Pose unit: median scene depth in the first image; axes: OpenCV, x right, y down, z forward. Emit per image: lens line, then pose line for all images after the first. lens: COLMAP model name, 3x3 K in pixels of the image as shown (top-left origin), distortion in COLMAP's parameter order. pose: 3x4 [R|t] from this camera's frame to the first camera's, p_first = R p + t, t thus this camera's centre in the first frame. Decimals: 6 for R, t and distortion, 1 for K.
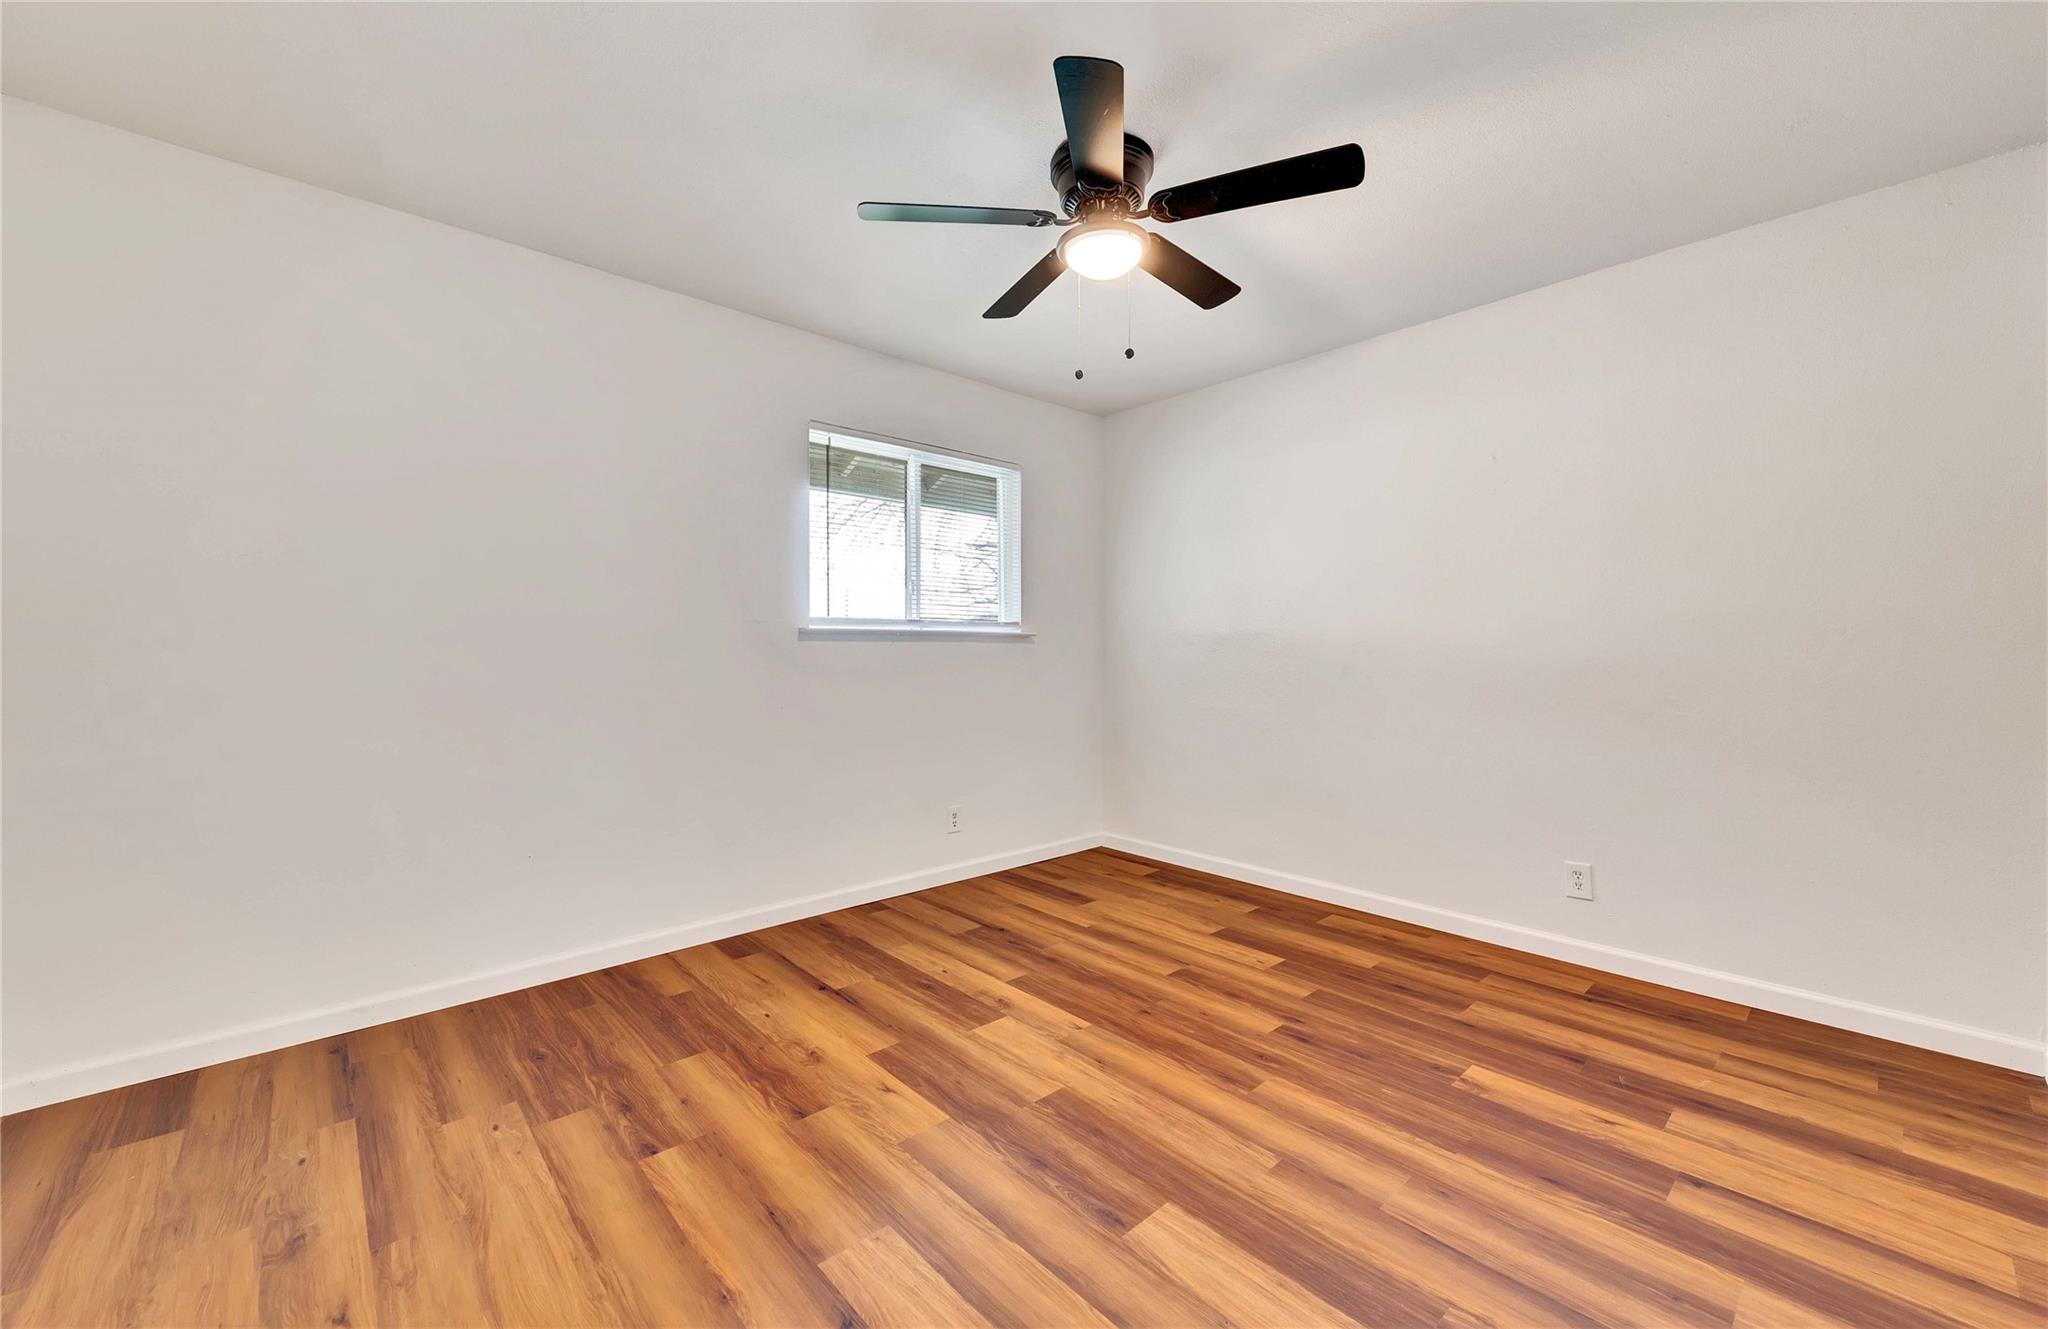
lens RADIAL K [[796.3, 0, 1024.0], [0, 796.3, 664.5], [0, 0, 1]] dist [0.000118, 0.000029]
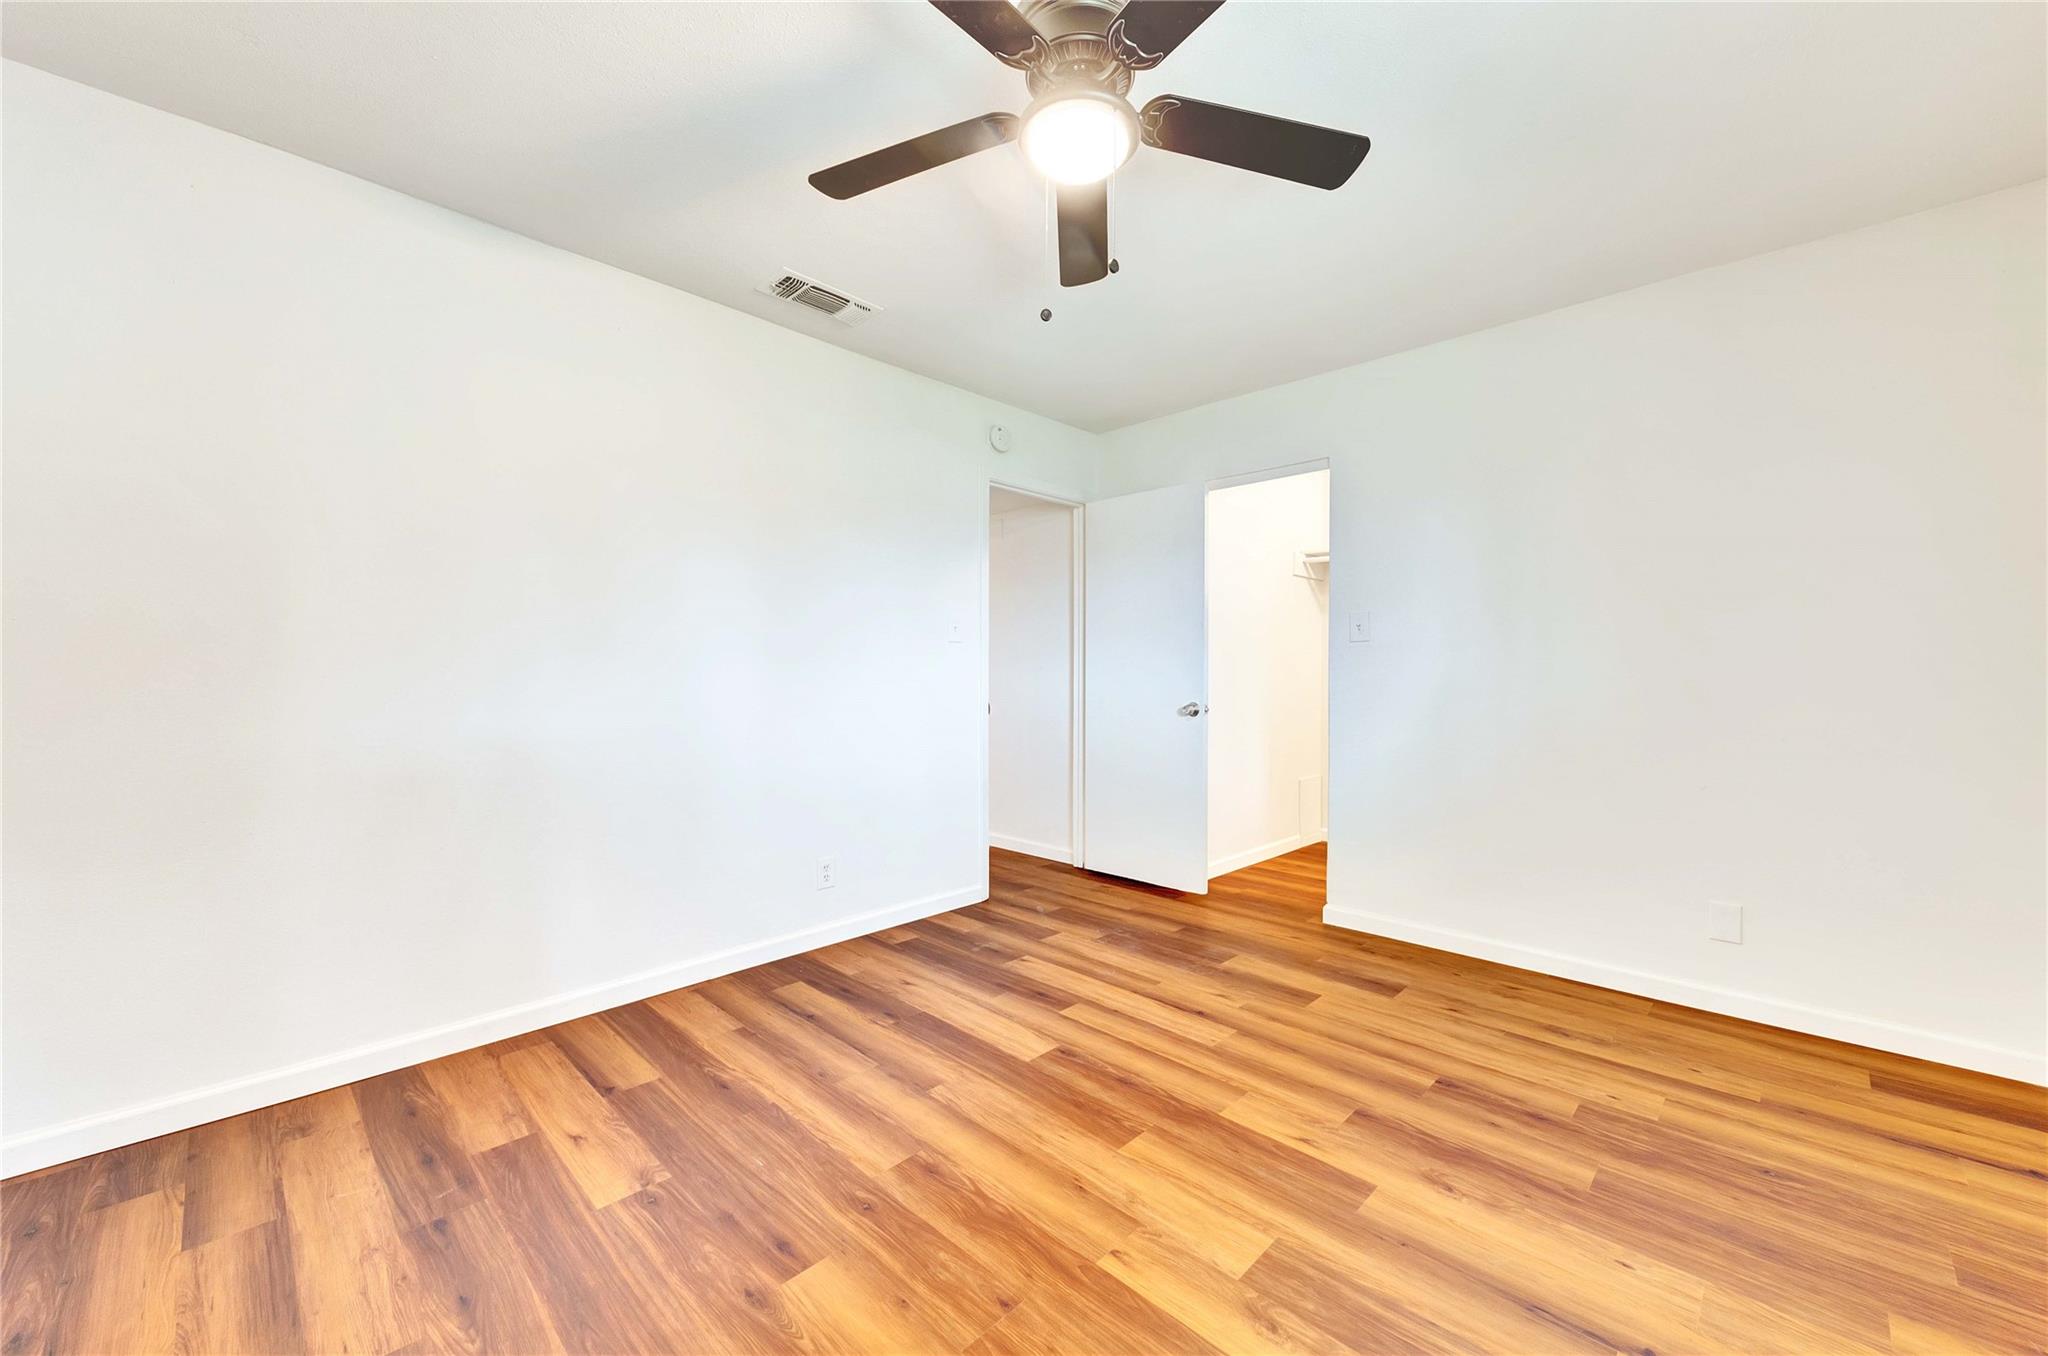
lens RADIAL K [[802.4, 0, 1024.0], [0, 802.4, 678.0], [0, 0, 1]] dist [0.012138, -0.000077]
pose [[-0.998709, -0.000681, -0.050801, 0.212035], [-0.001443, 0.999887, 0.014972, -0.023371], [0.050786, 0.015026, -0.998597, 1.974752]]
